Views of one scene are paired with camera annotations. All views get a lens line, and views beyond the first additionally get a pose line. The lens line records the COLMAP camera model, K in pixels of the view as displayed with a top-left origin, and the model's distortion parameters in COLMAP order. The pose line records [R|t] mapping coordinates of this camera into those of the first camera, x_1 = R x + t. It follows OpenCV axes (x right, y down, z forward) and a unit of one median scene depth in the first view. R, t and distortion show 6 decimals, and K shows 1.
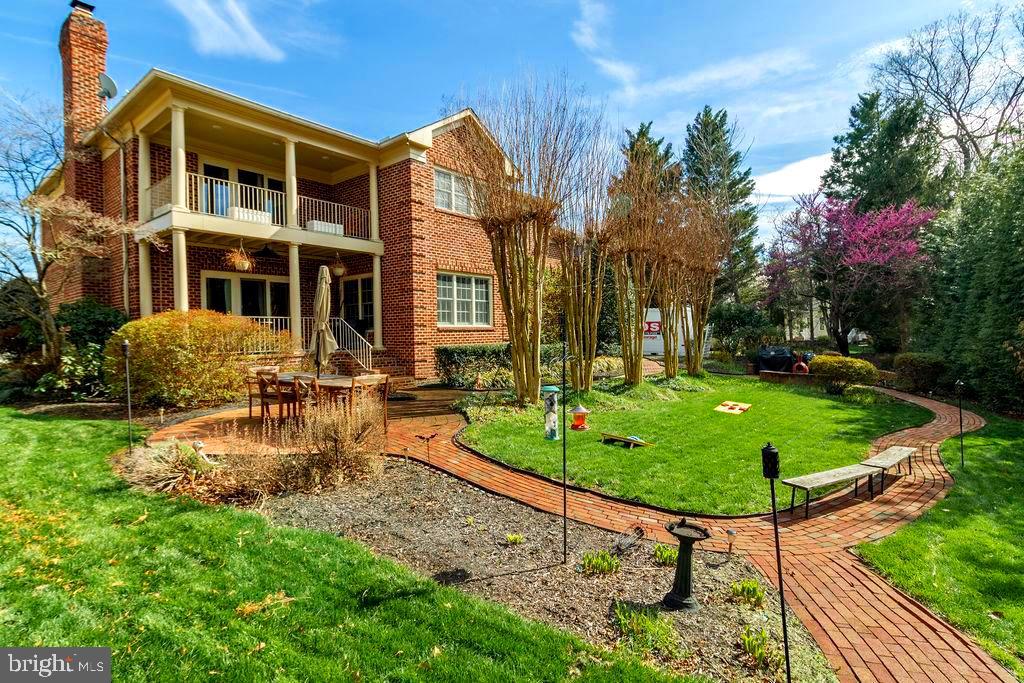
lens RADIAL K [[515.8, 0, 512.0], [0, 515.8, 341.5], [0, 0, 1]] dist [-0.016497, -0.000581]
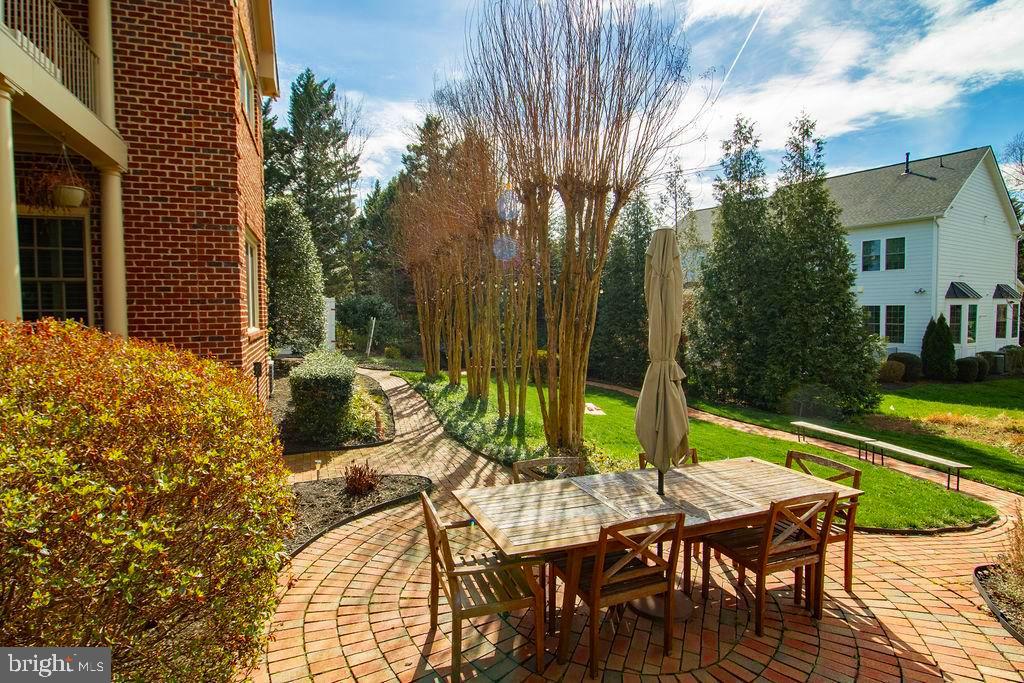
lens RADIAL K [[515.8, 0, 512.0], [0, 515.8, 341.5], [0, 0, 1]] dist [-0.016497, -0.000581]
pose [[0.527186, -0.034416, 0.849053, -0.455037], [0.006411, 0.999312, 0.036526, -0.040131], [-0.849726, -0.013813, 0.527044, 0.507820]]
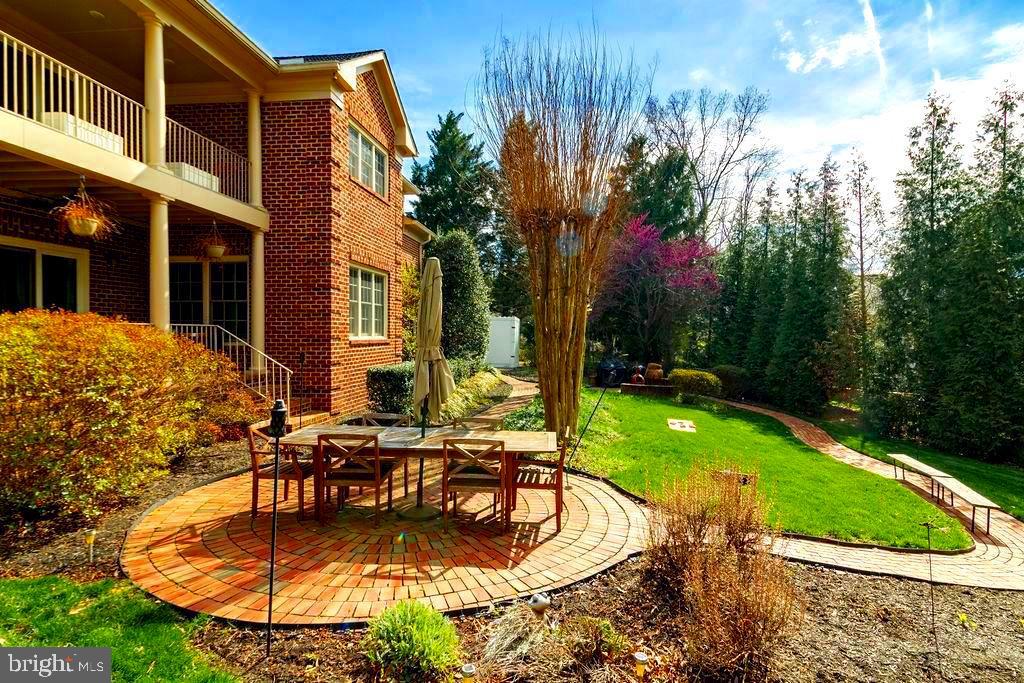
lens RADIAL K [[554.4, 0, 541.7], [0, 554.4, 340.4], [0, 0, 1]] dist [-0.000493, -0.000433]
pose [[0.828422, 0.015102, 0.559901, -0.363009], [-0.011221, 0.999883, -0.010368, -0.023218], [-0.559992, 0.002306, 0.828495, 0.209457]]
